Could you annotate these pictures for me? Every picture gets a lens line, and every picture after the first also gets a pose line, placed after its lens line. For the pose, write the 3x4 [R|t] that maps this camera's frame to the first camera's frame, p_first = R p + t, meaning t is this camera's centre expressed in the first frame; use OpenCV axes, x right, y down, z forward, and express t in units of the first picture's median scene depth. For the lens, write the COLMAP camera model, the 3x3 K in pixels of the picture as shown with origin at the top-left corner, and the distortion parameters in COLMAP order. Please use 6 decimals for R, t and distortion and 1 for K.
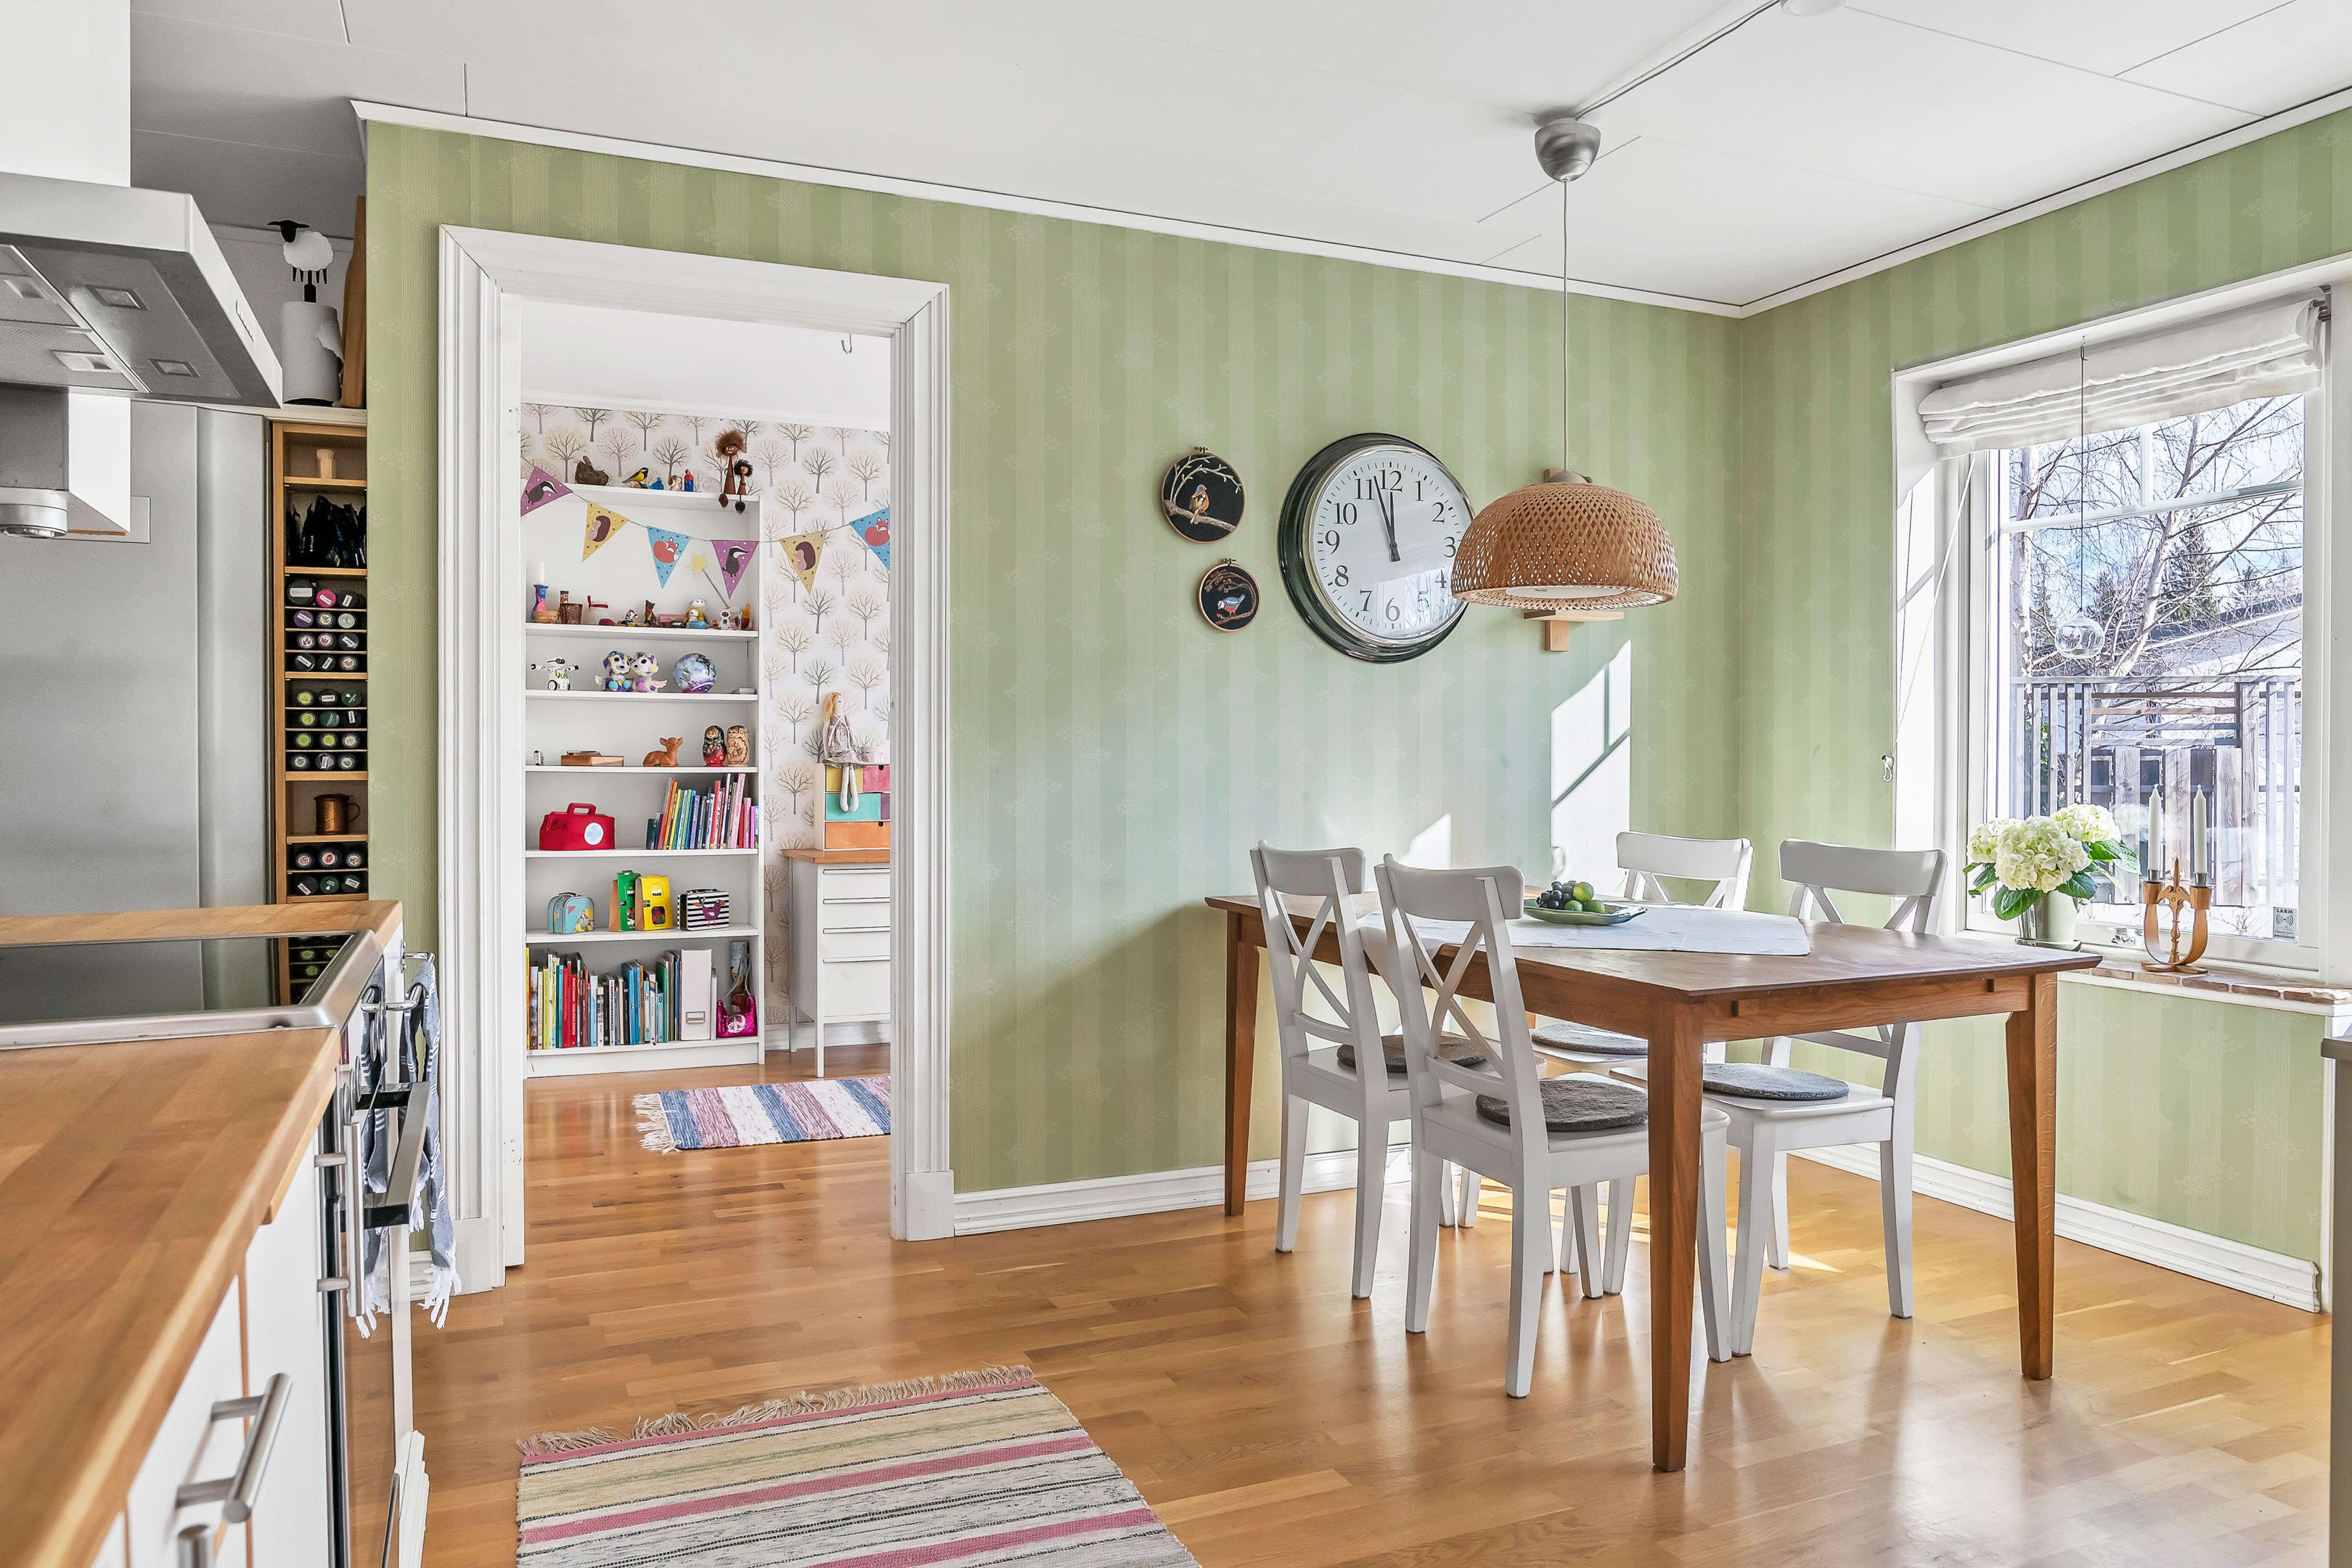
lens RADIAL K [[1564.7, 0, 1173.5], [0, 1564.7, 782.8], [0, 0, 1]] dist [-0.037847, 0.020496]
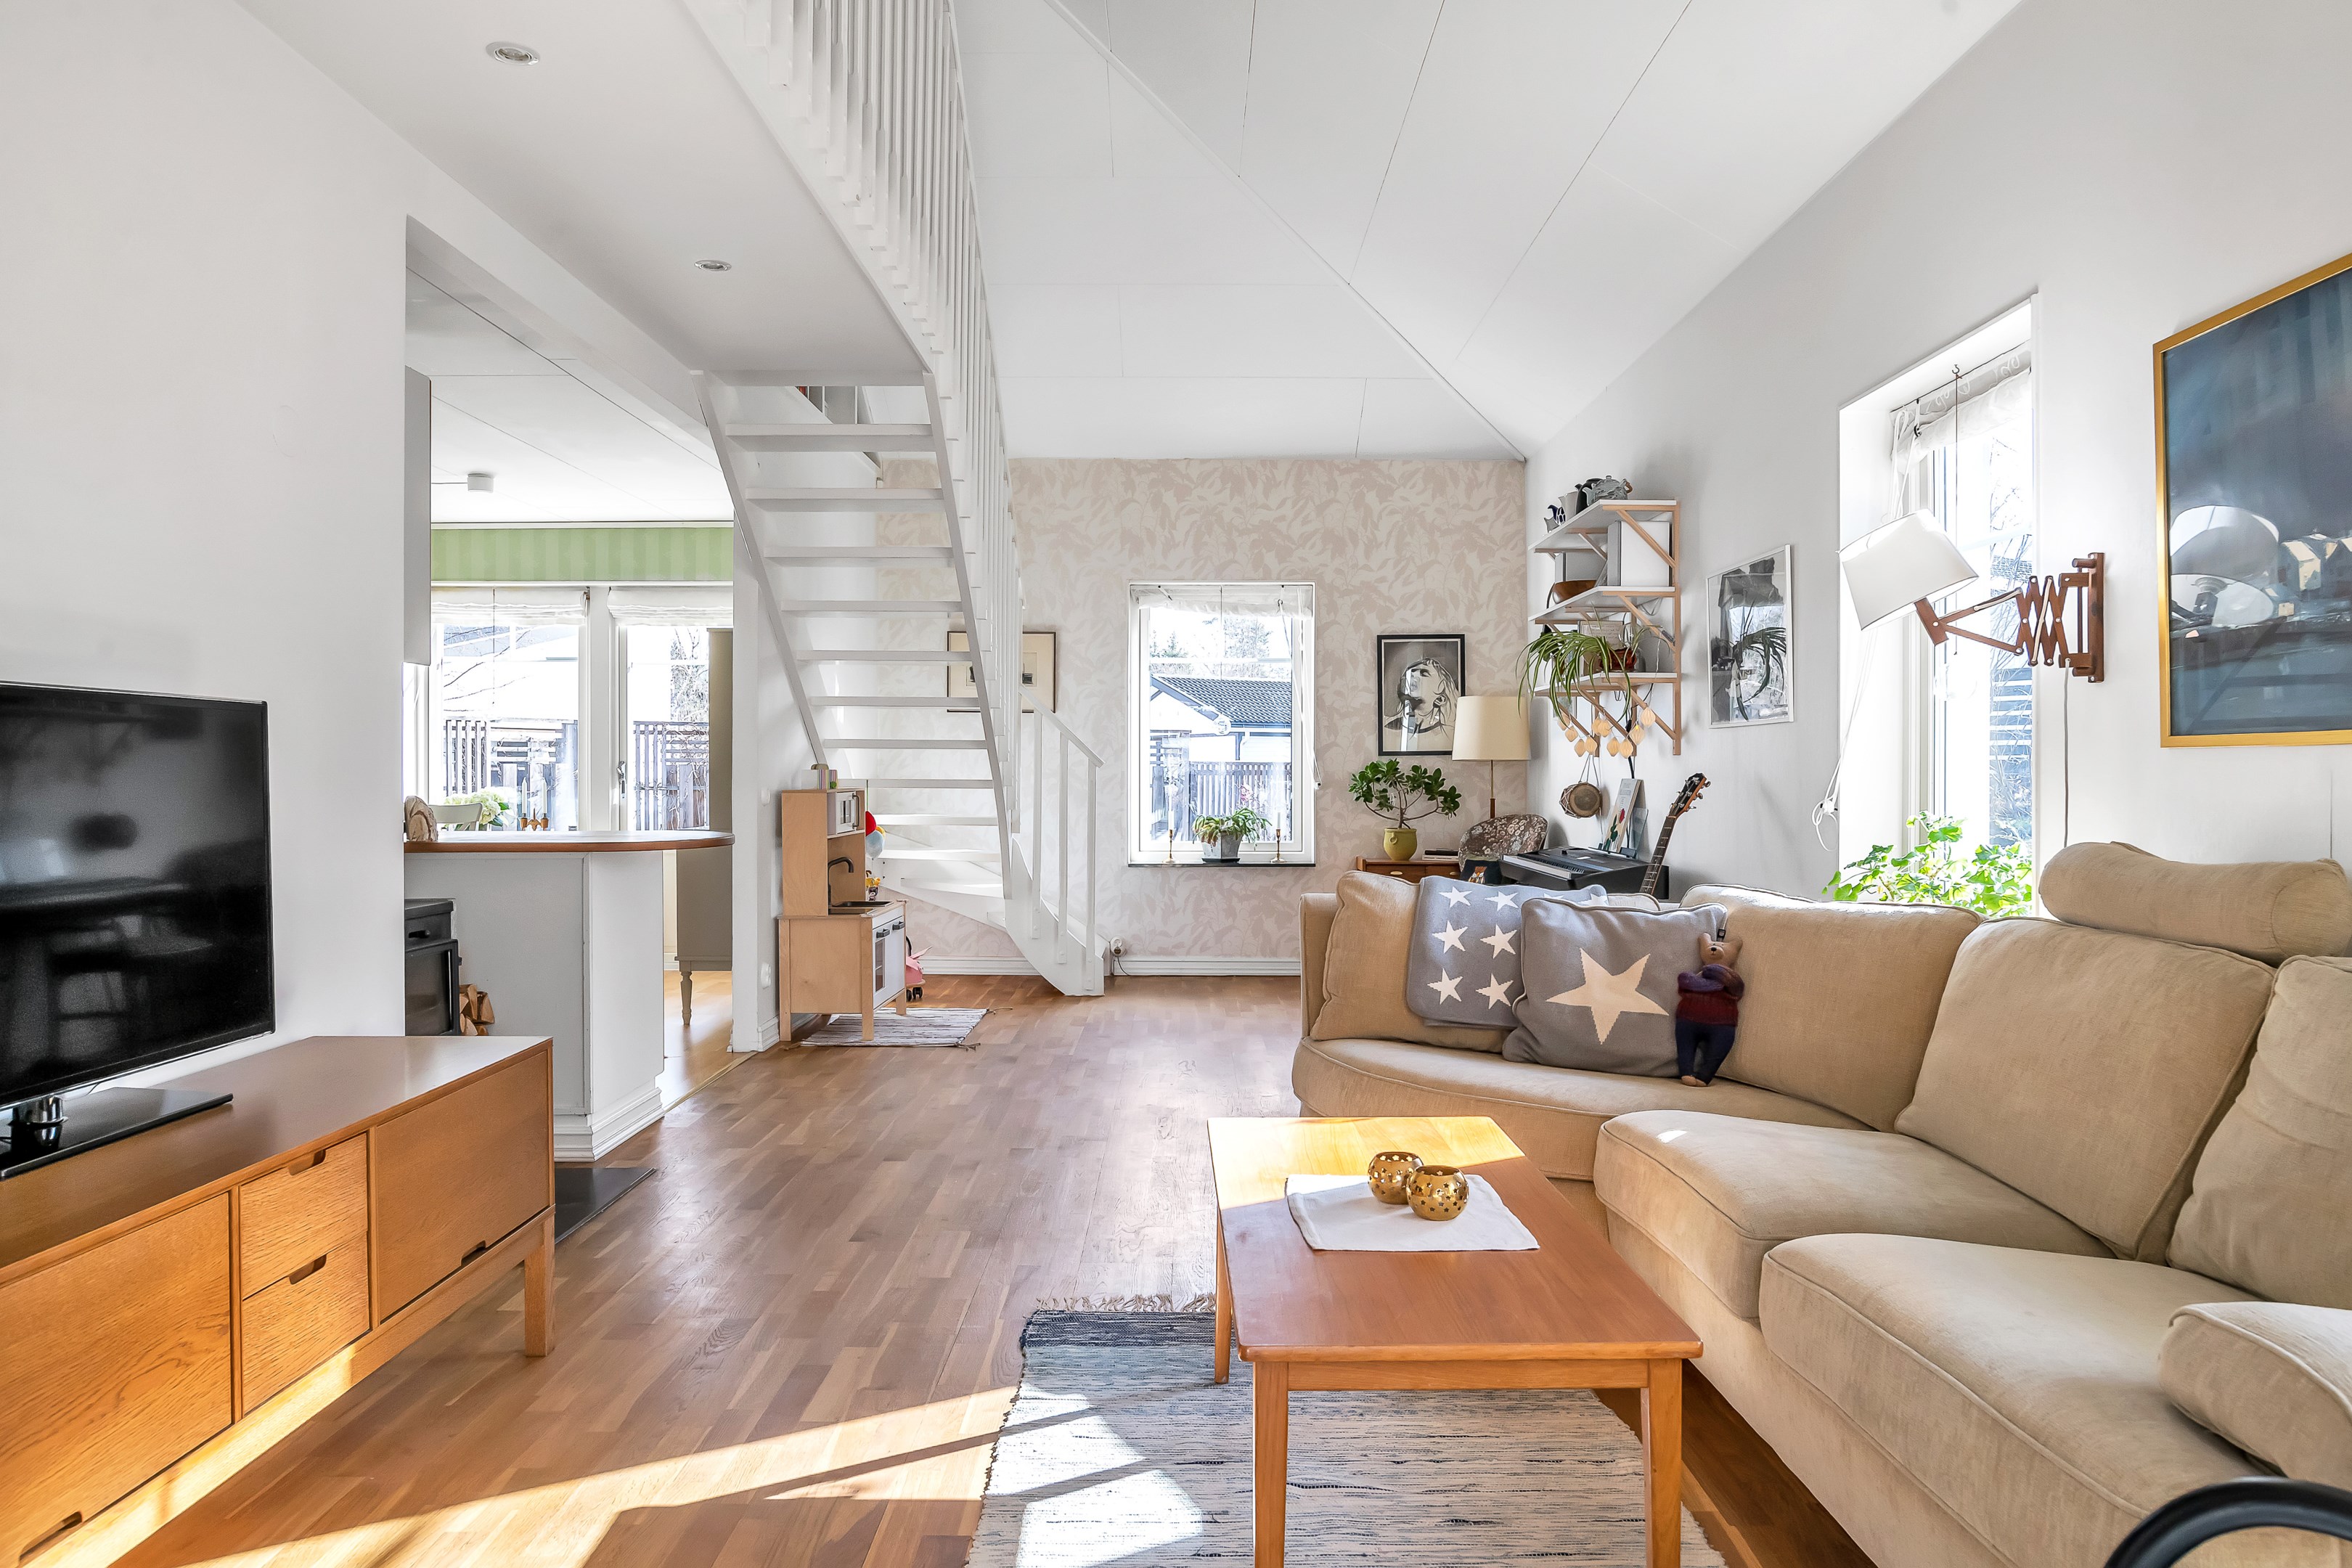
lens RADIAL K [[1564.7, 0, 1176.2], [0, 1564.7, 782.2], [0, 0, 1]] dist [-0.037847, 0.020496]
pose [[0.915755, -0.003339, -0.401724, 2.718357], [-0.001588, 0.999928, -0.011933, 0.033504], [0.401735, 0.011565, 0.915683, -0.971586]]
